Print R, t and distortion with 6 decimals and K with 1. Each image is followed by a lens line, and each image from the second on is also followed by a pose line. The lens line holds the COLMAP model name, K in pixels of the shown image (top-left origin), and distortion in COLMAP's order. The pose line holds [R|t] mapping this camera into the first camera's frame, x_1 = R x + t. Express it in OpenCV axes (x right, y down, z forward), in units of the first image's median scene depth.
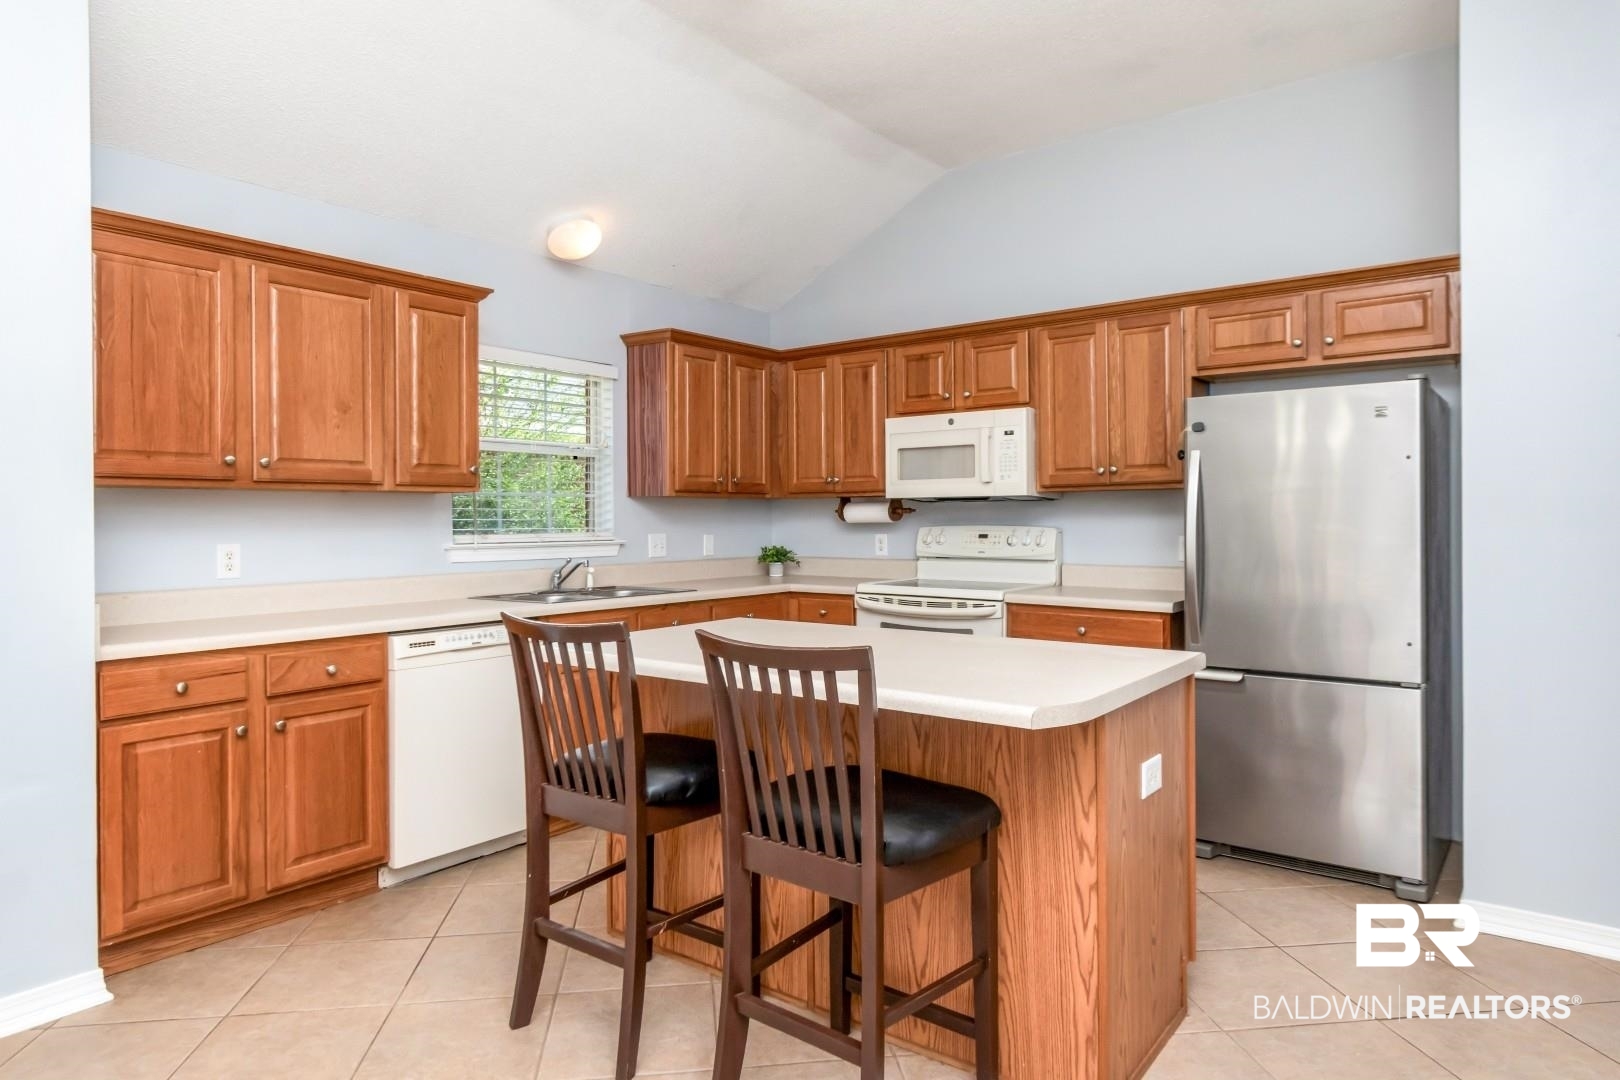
lens RADIAL K [[995.8, 0, 783.8], [0, 995.8, 516.1], [0, 0, 1]] dist [0.006396, 0.002131]
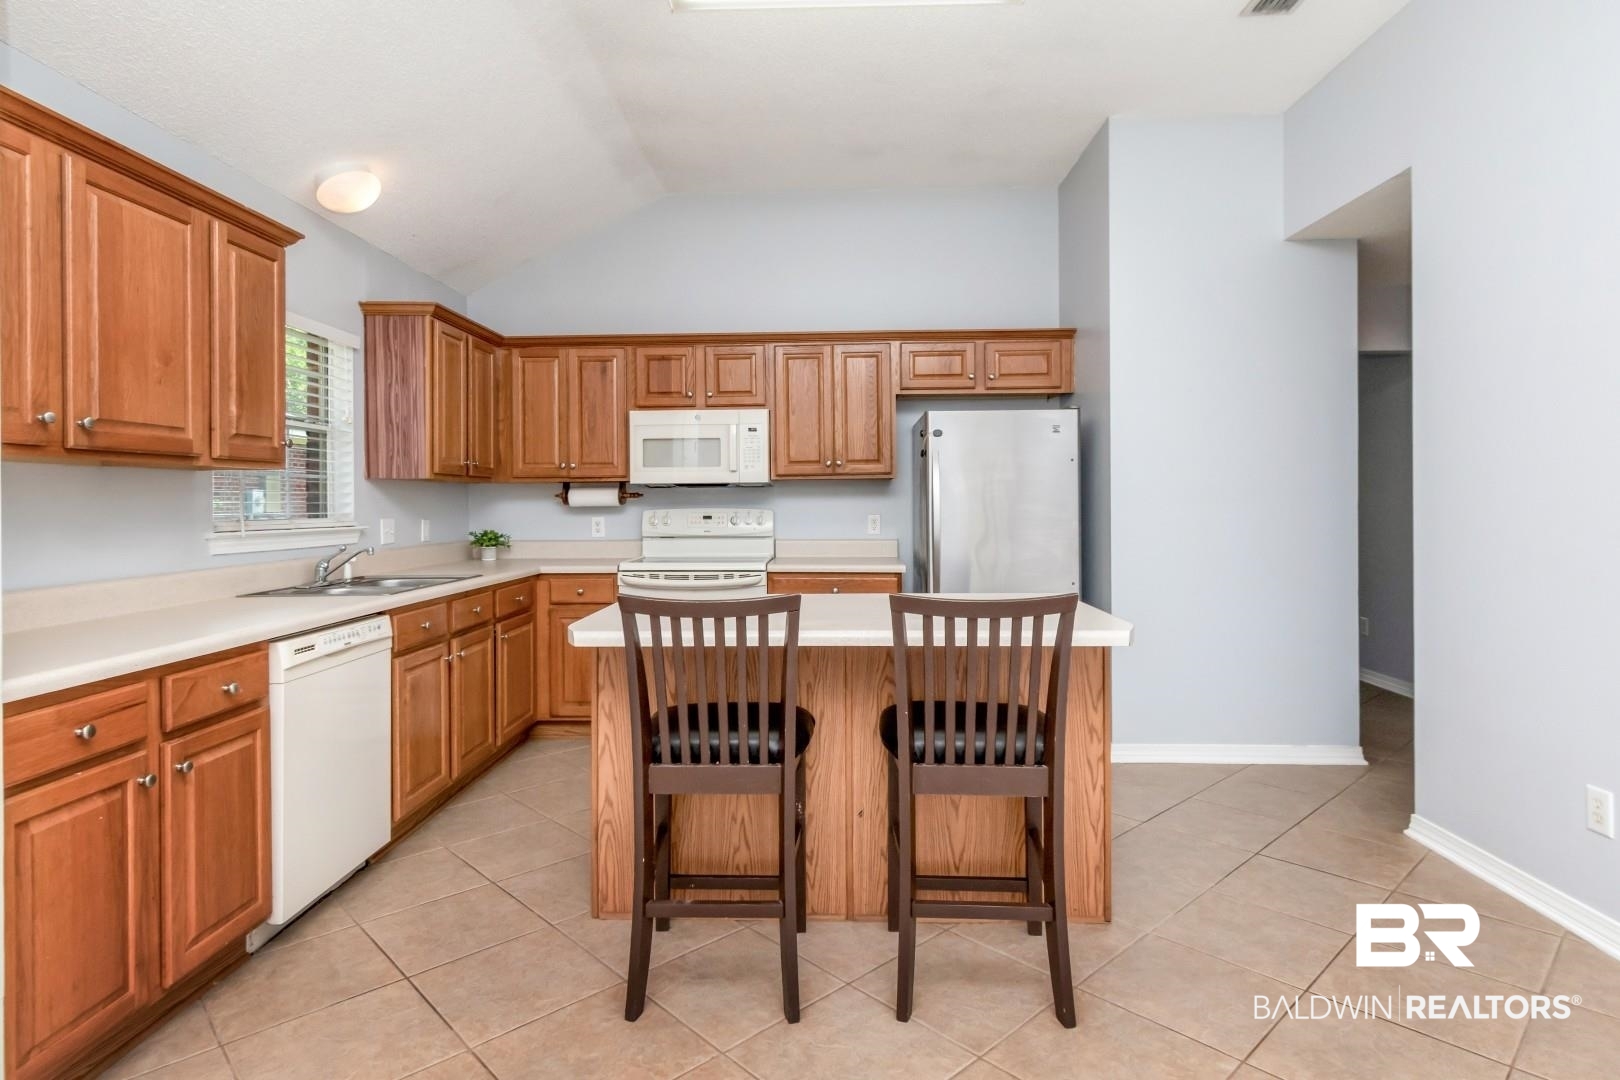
lens RADIAL K [[891.9, 0, 823.2], [0, 891.9, 497.1], [0, 0, 1]] dist [0.001771, 0.000744]
pose [[0.801613, 0.002604, 0.597837, -0.430774], [0.002124, 0.999972, -0.007204, 0.006033], [-0.597839, 0.007045, 0.801585, 0.125369]]
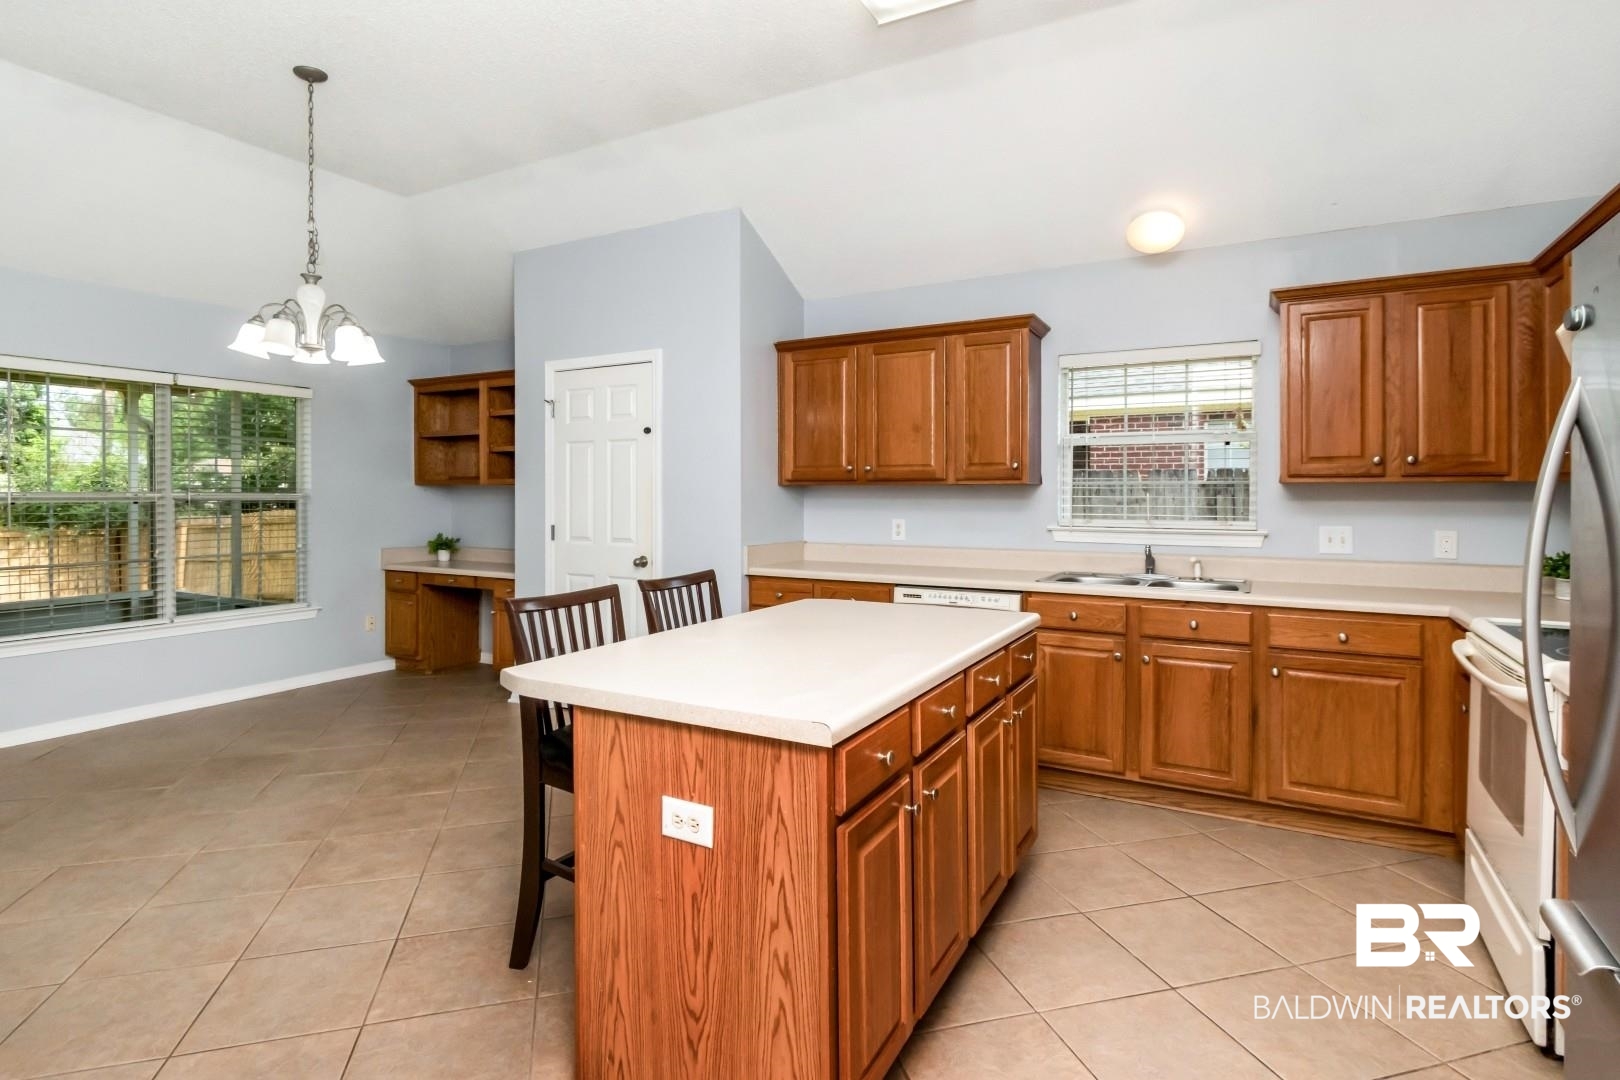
lens RADIAL K [[817.8, 0, 804.3], [0, 817.8, 494.7], [0, 0, 1]] dist [-0.001257, 0.000102]
pose [[0.152412, 0.006652, -0.988295, 0.692269], [-0.001919, 0.999977, 0.006435, -0.018063], [0.988315, 0.000916, 0.152422, 0.632054]]
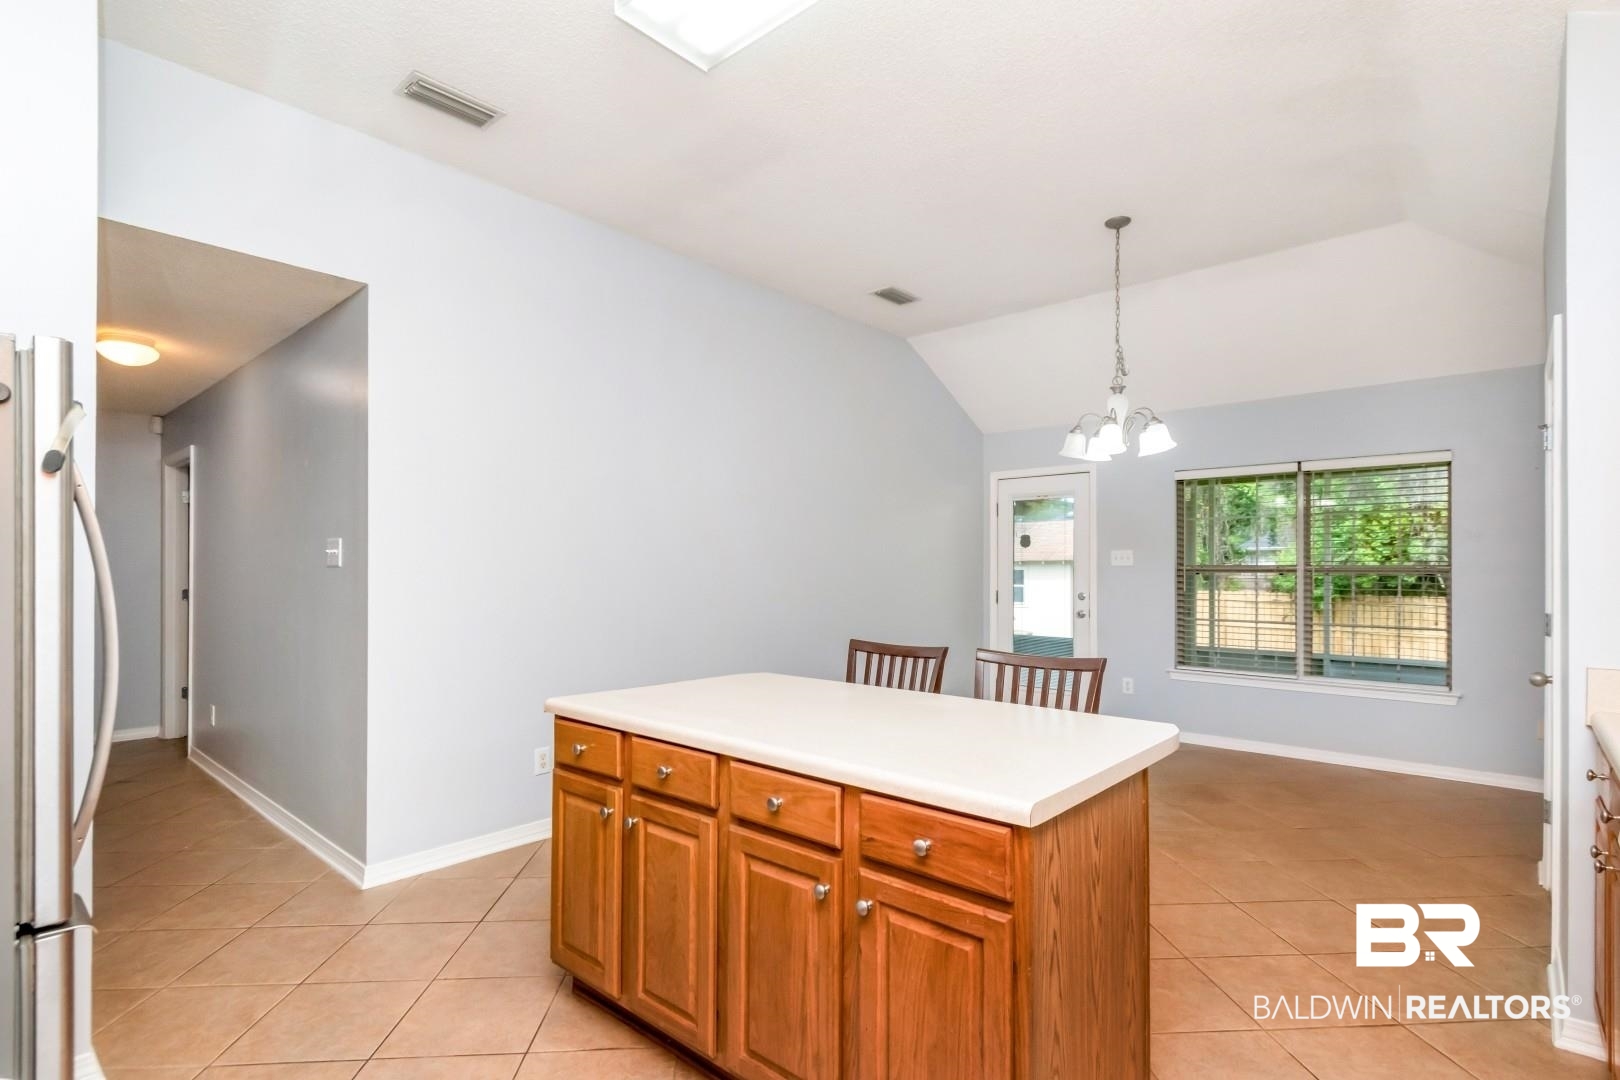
lens RADIAL K [[786.1, 0, 807.3], [0, 786.1, 555.5], [0, 0, 1]] dist [-0.004322, 0.000324]
pose [[-0.997966, 0.003219, 0.063661, 0.038013], [0.002307, 0.999894, -0.014399, -0.011231], [-0.063701, -0.014223, -0.997868, 1.346416]]
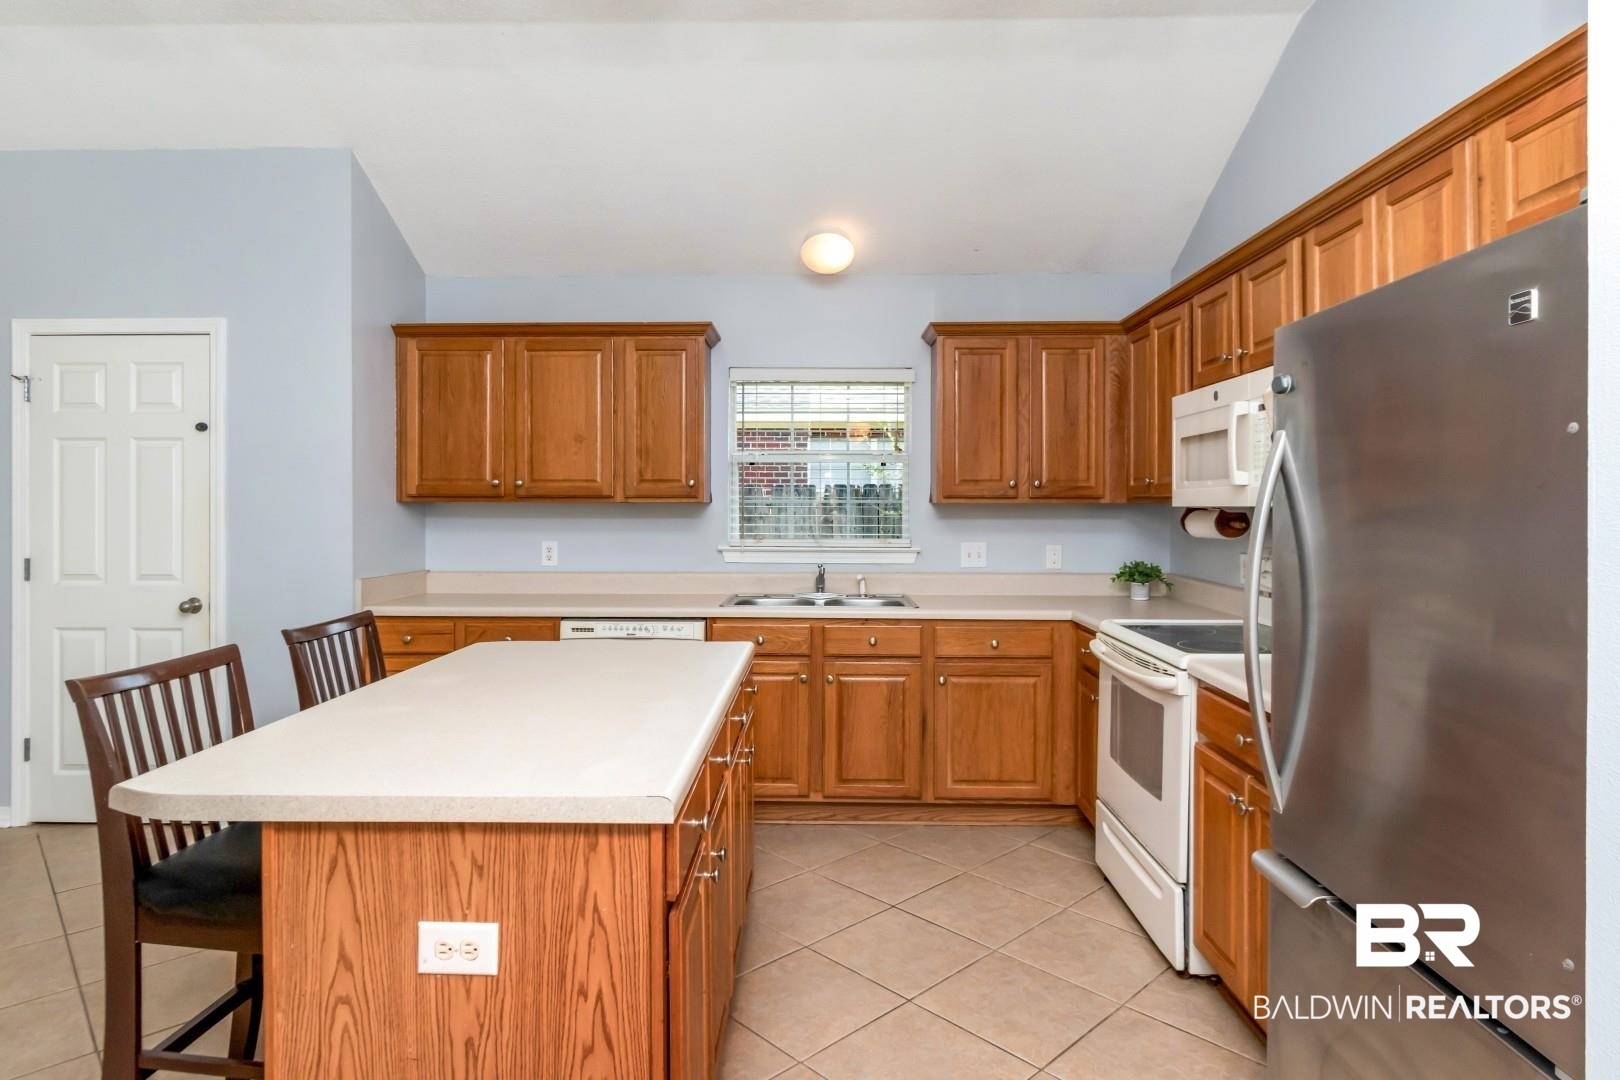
lens RADIAL K [[891.9, 0, 808.0], [0, 891.9, 508.5], [0, 0, 1]] dist [0.001771, 0.000744]
pose [[0.598166, 0.008549, -0.801326, 0.633590], [-0.005239, 0.999963, 0.006758, -0.026886], [0.801355, 0.000156, 0.598189, 0.529262]]
